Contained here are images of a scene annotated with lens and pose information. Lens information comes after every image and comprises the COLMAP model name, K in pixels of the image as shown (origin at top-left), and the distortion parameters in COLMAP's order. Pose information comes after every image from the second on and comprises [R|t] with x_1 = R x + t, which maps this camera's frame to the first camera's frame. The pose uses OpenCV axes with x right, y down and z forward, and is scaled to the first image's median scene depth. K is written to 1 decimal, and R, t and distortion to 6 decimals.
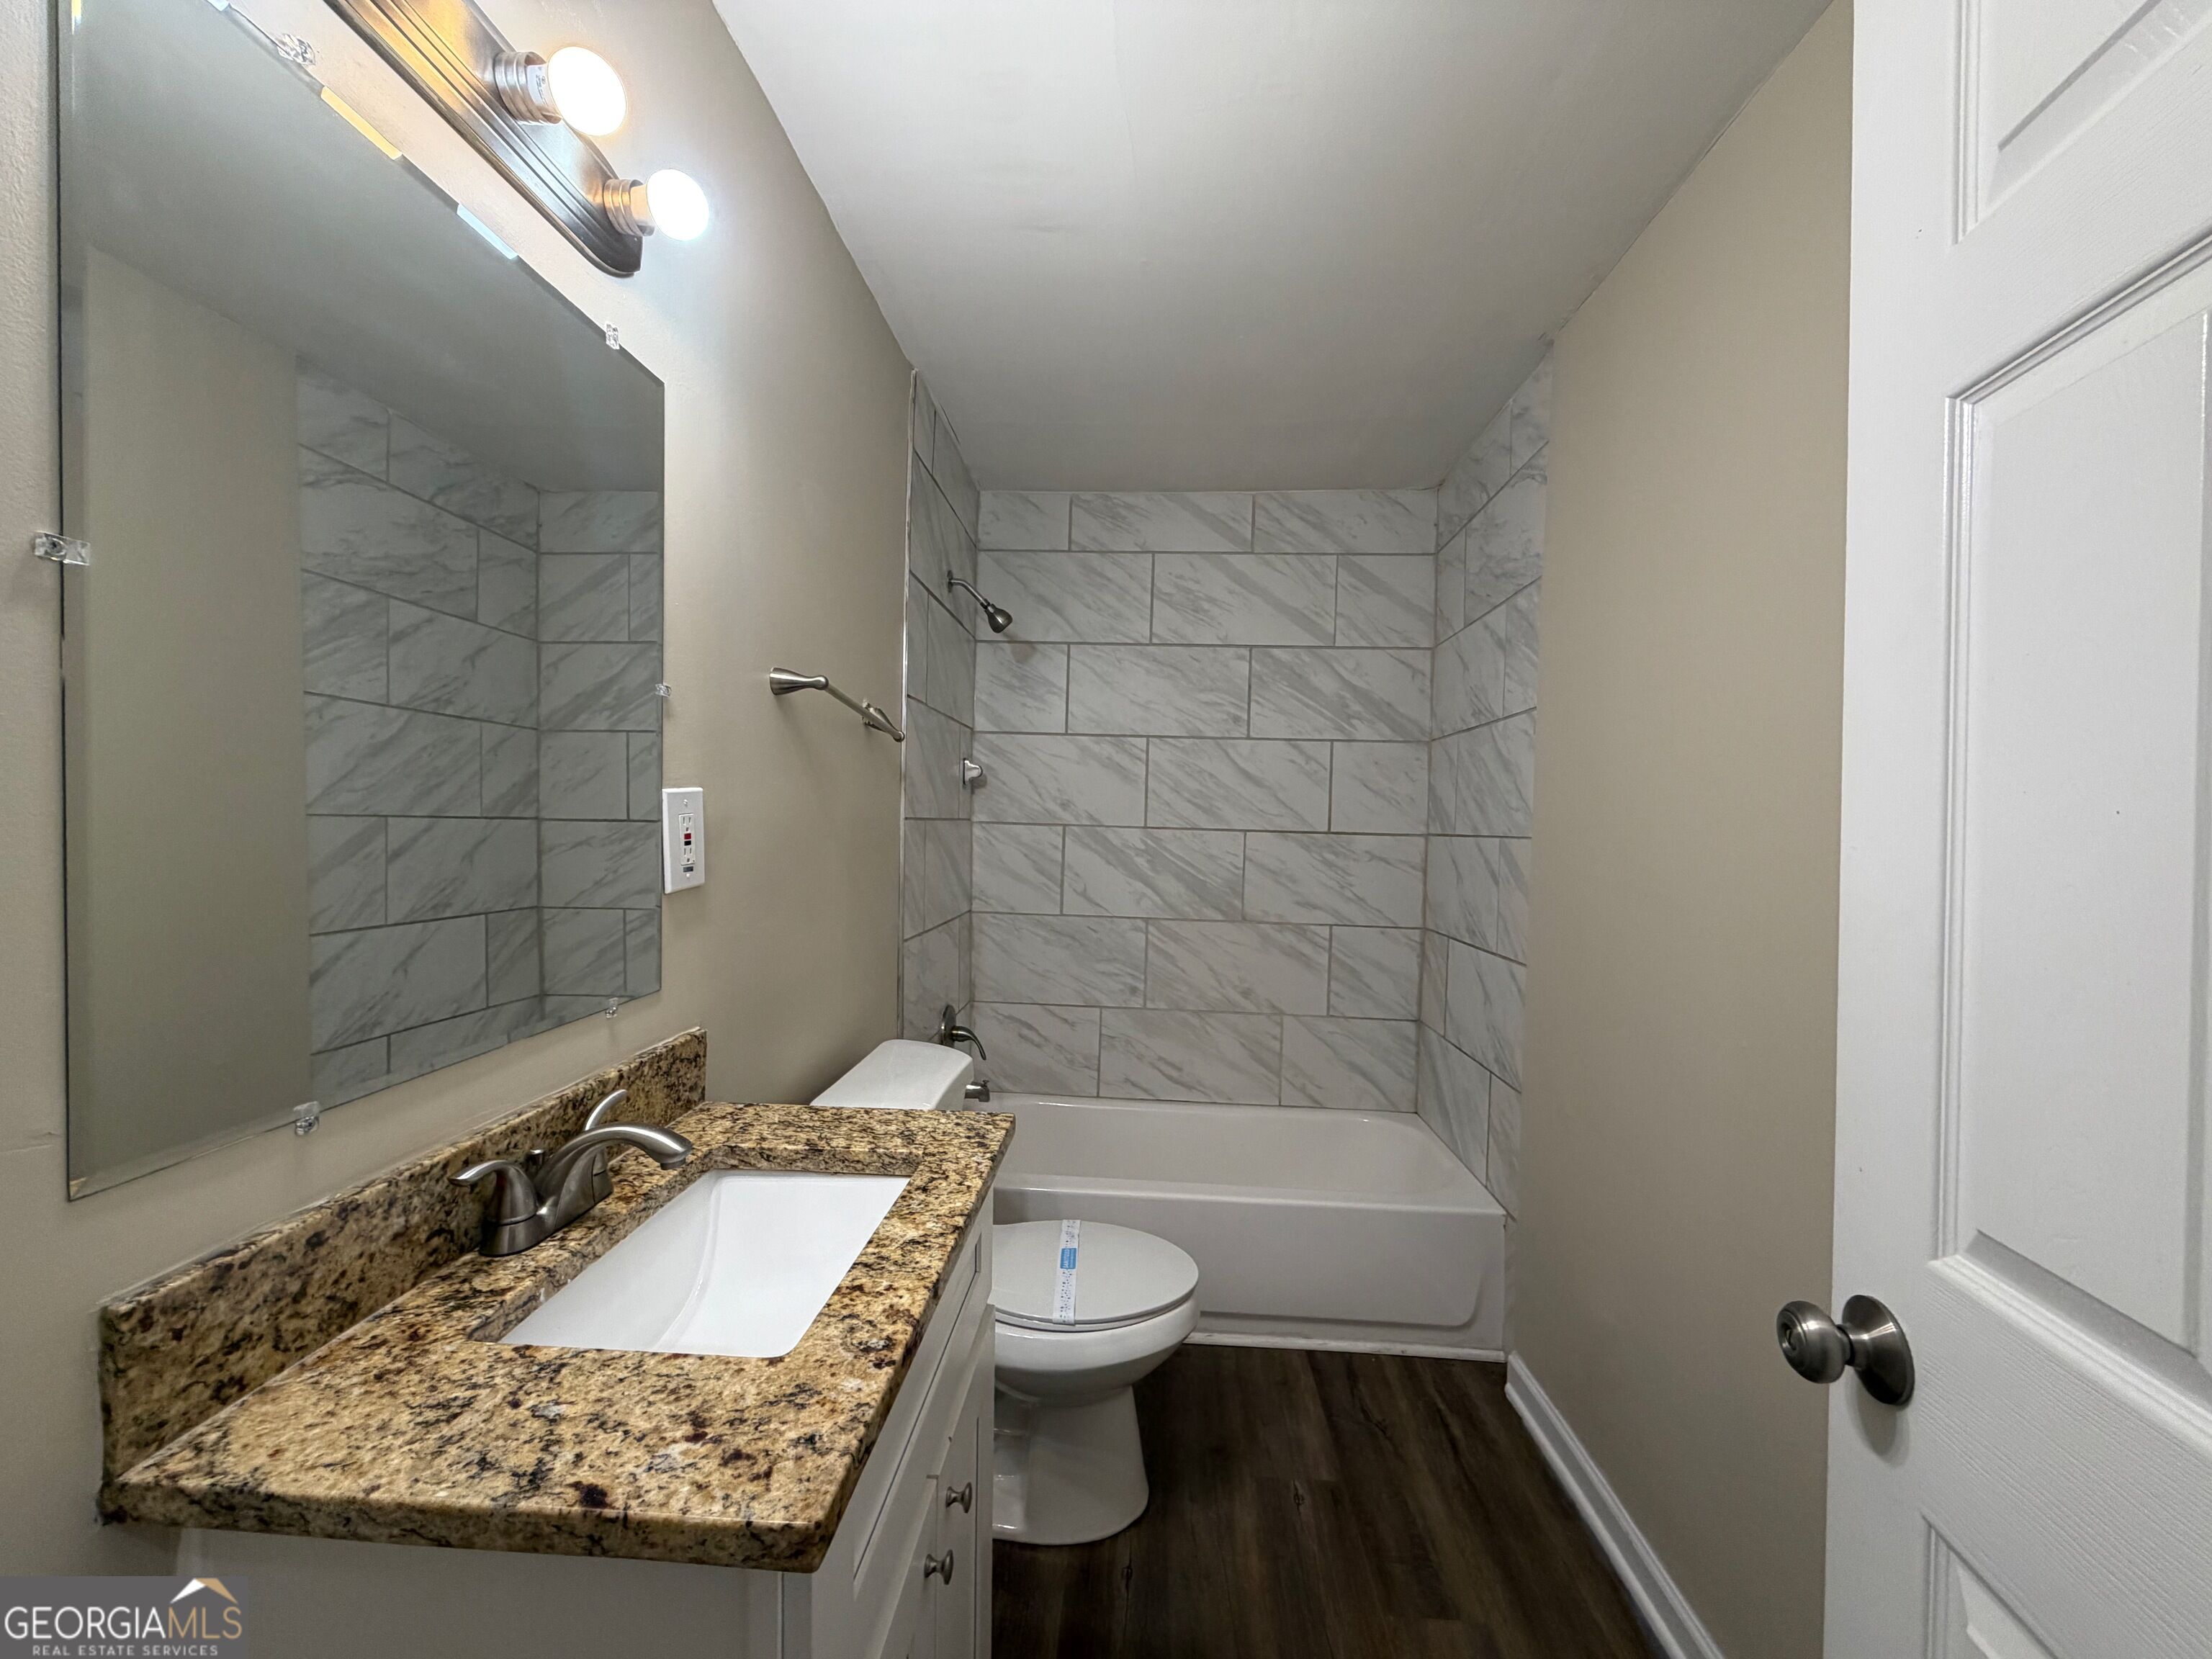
lens RADIAL K [[886.6, 0, 1108.4], [0, 886.6, 825.3], [0, 0, 1]] dist [-0.000691, 0.000070]
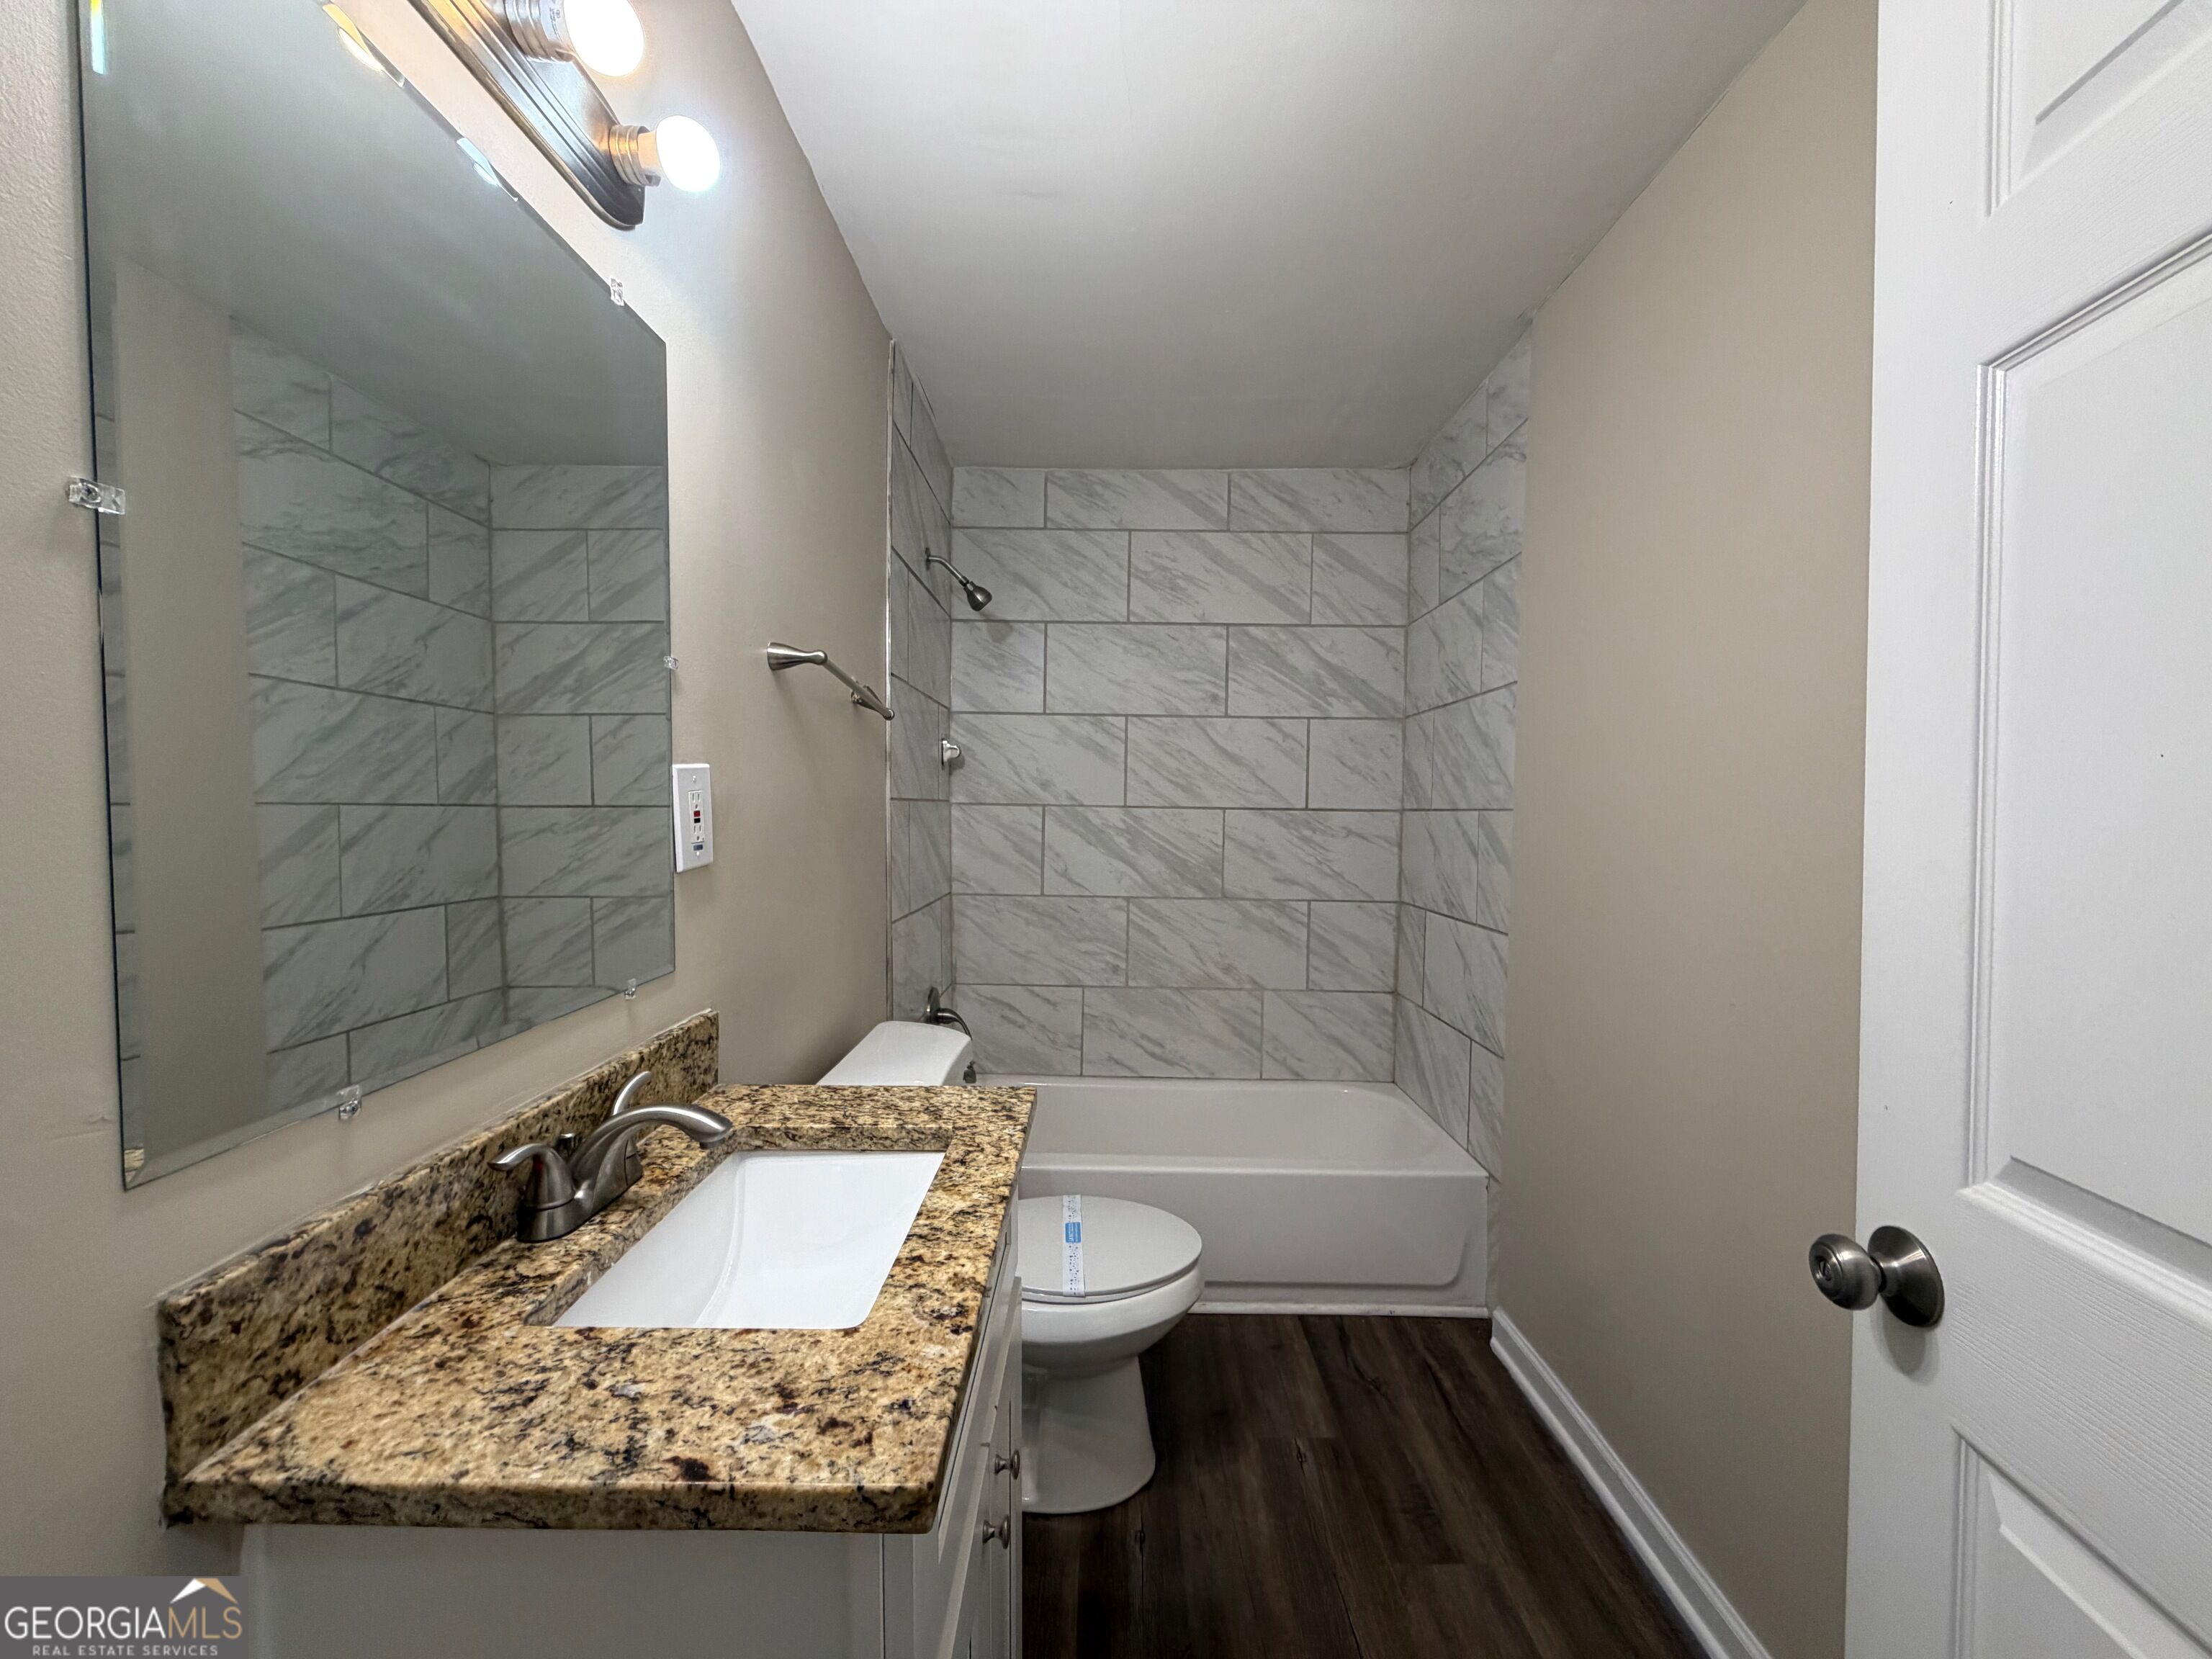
lens RADIAL K [[886.6, 0, 1108.4], [0, 886.6, 825.3], [0, 0, 1]] dist [-0.000691, 0.000070]
pose [[0.998551, -0.014122, 0.051934, -0.129596], [0.013214, 0.999755, 0.017776, 0.024379], [-0.052172, -0.017064, 0.998492, 0.005237]]
